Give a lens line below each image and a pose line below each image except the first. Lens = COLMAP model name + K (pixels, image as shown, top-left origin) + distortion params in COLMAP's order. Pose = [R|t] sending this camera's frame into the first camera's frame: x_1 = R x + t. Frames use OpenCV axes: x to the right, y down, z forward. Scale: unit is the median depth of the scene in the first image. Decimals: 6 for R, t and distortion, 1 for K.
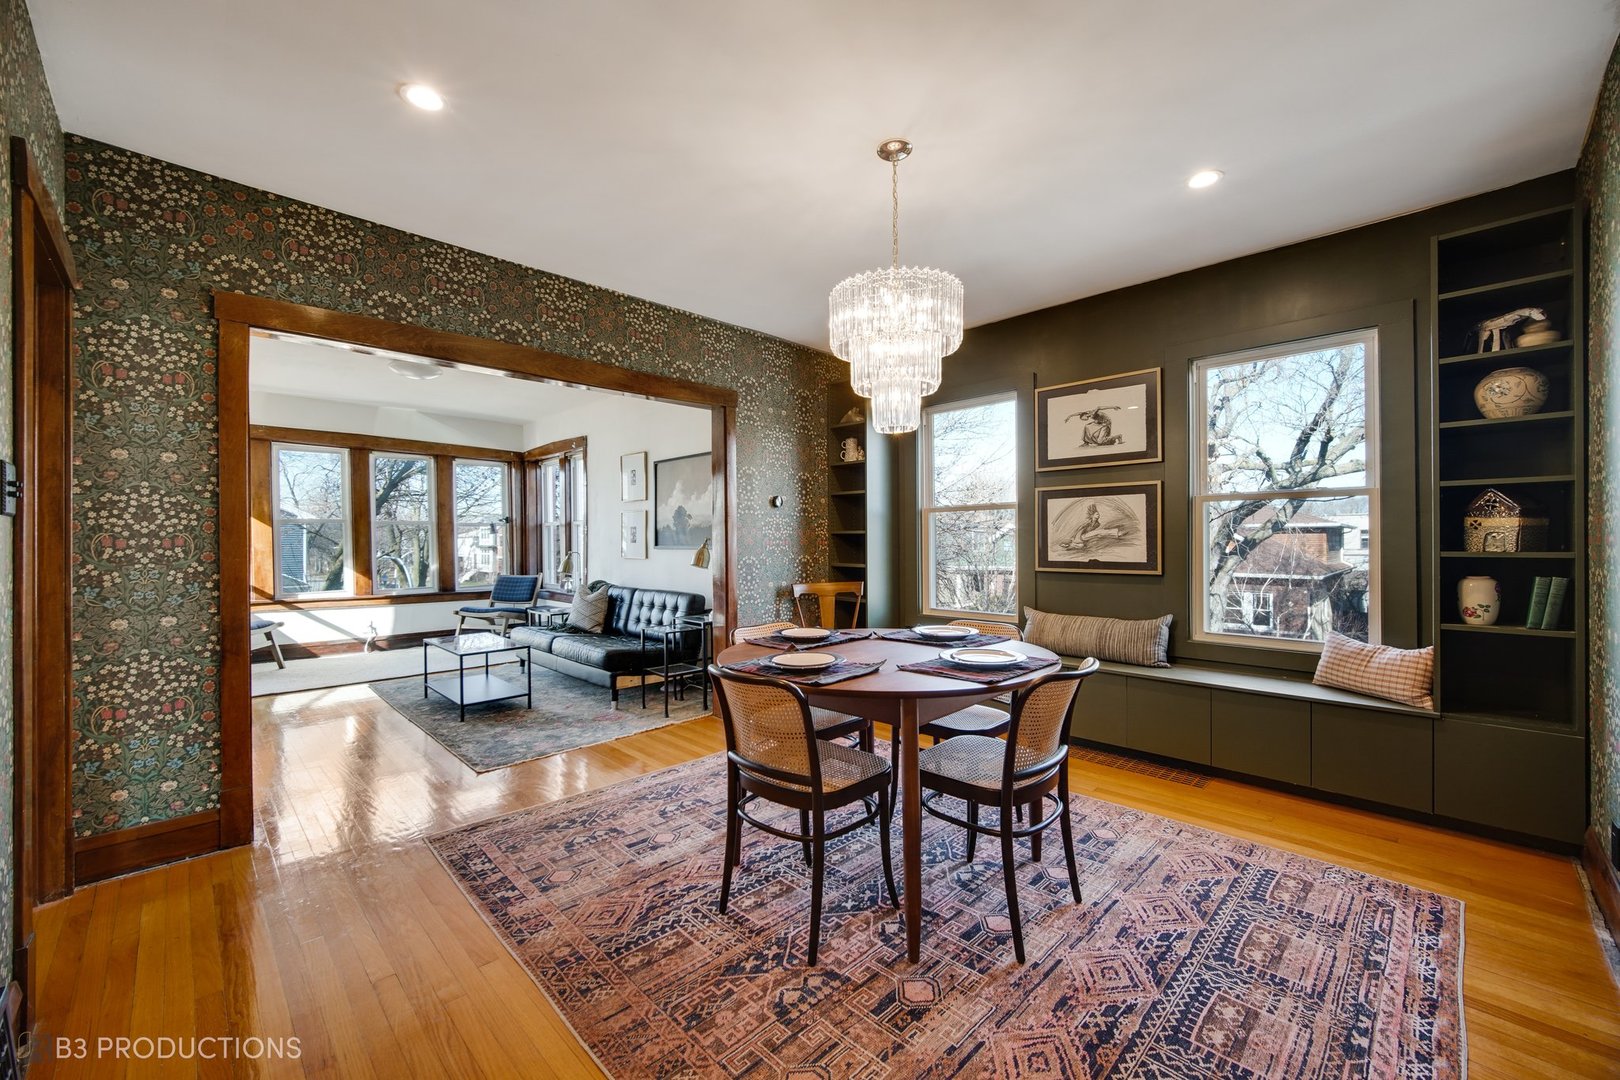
lens RADIAL K [[641.9, 0, 812.3], [0, 641.9, 538.4], [0, 0, 1]] dist [-0.002101, -0.000155]
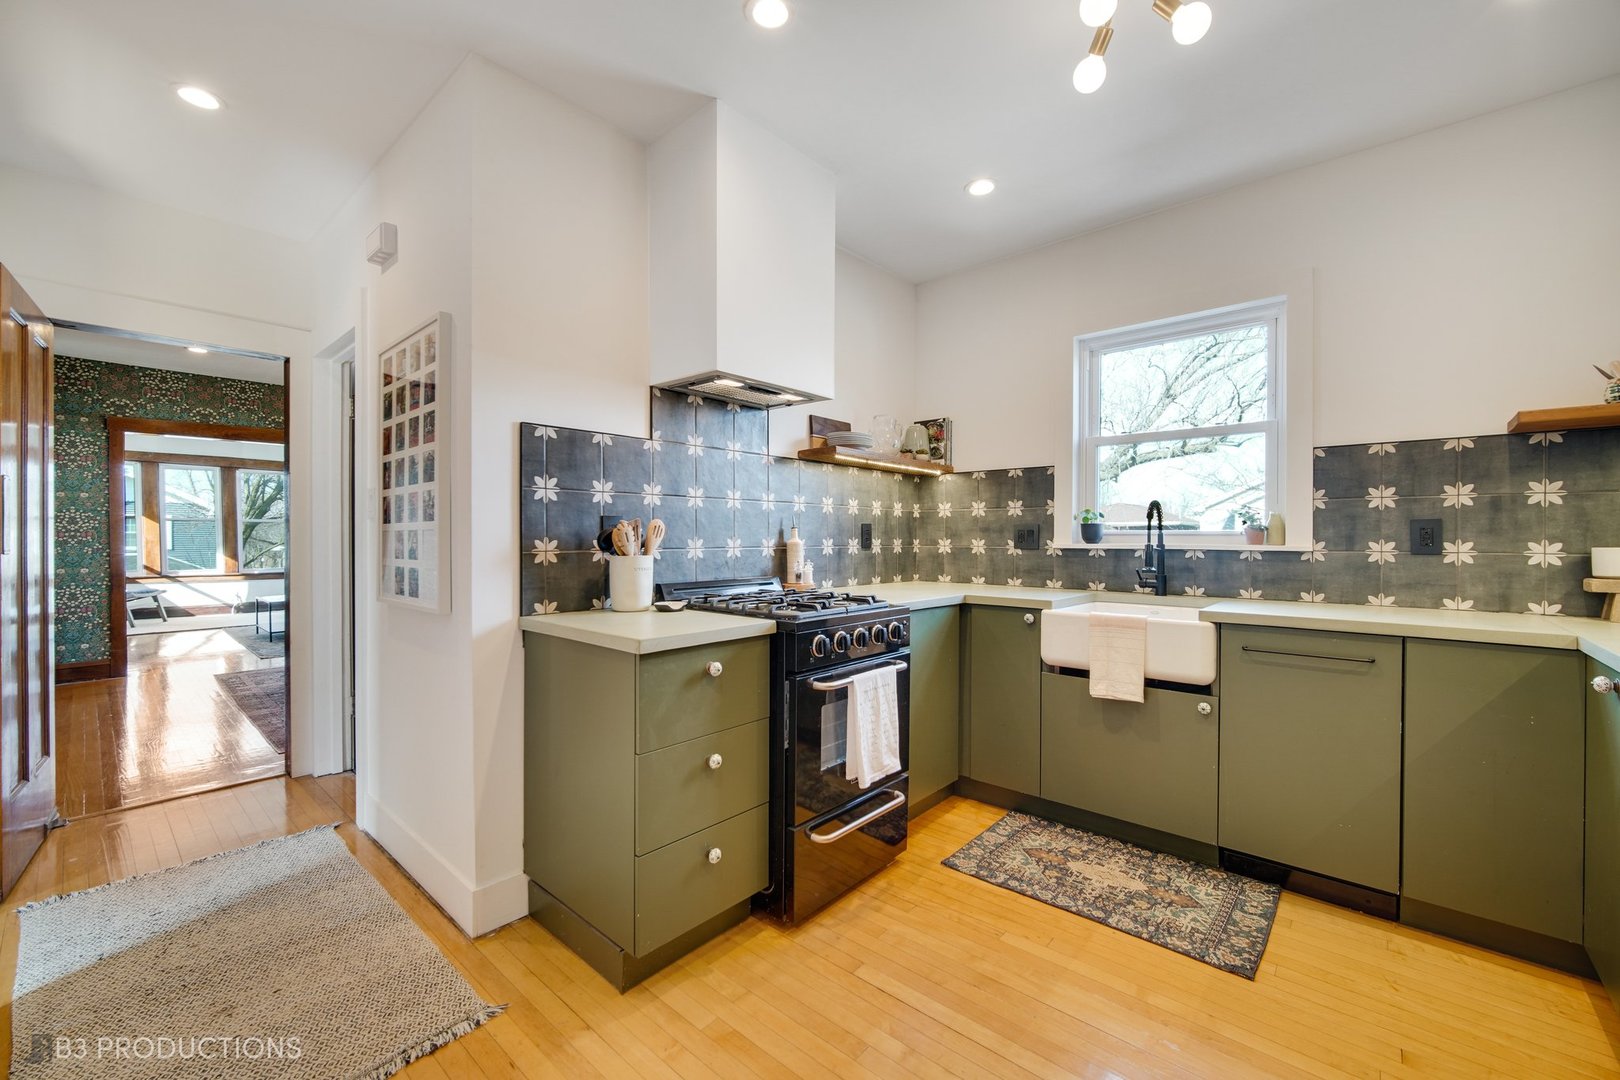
lens RADIAL K [[641.9, 0, 808.4], [0, 641.9, 542.2], [0, 0, 1]] dist [-0.002101, -0.000155]
pose [[0.997816, 0.008279, 0.065532, 0.528041], [-0.009027, 0.999897, 0.011122, -0.005356], [-0.065433, -0.011690, 0.997788, -0.537499]]
